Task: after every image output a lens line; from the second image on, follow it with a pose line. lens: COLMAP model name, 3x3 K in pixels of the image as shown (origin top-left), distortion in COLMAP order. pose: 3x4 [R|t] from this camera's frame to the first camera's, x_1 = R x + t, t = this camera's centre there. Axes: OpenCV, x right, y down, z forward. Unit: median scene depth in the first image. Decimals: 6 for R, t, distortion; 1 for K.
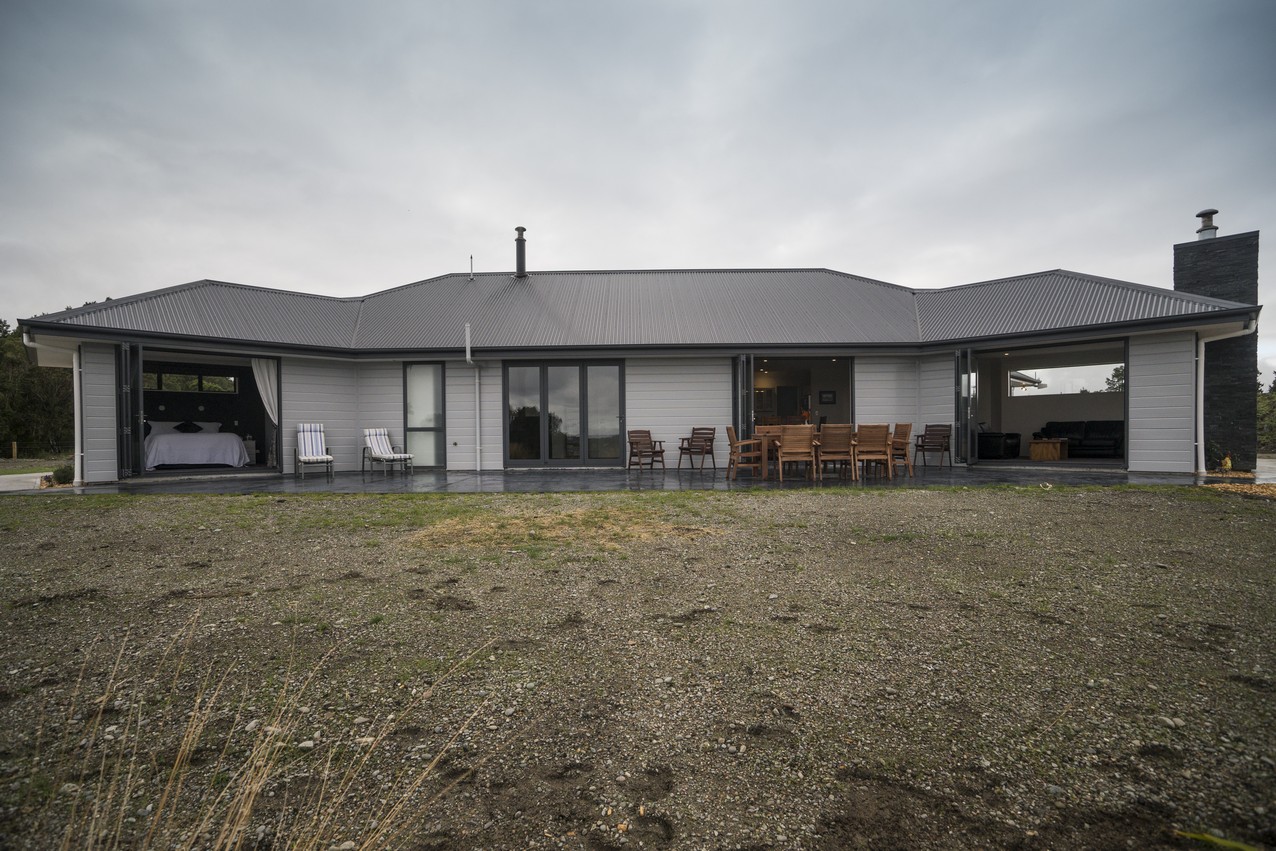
lens RADIAL K [[577.1, 0, 638.0], [0, 577.1, 425.5], [0, 0, 1]] dist [-0.001258, -0.000016]
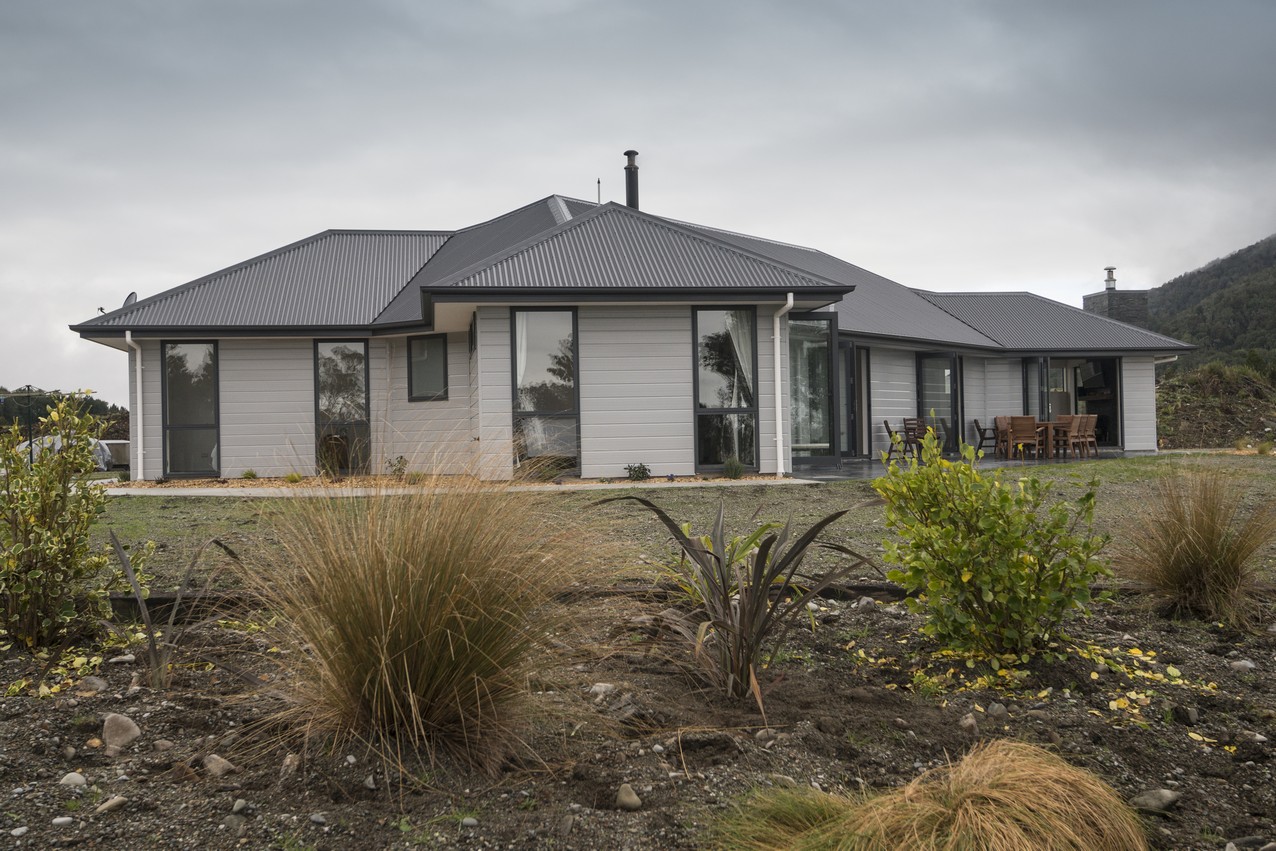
lens RADIAL K [[1304.9, 0, 638.0], [0, 1304.9, 425.5], [0, 0, 1]] dist [0.019673, 0.001567]
pose [[0.607898, 0.006880, 0.793985, -2.062509], [0.014522, 0.999699, -0.019782, 0.055693], [-0.793882, 0.023556, 0.607615, -0.018704]]
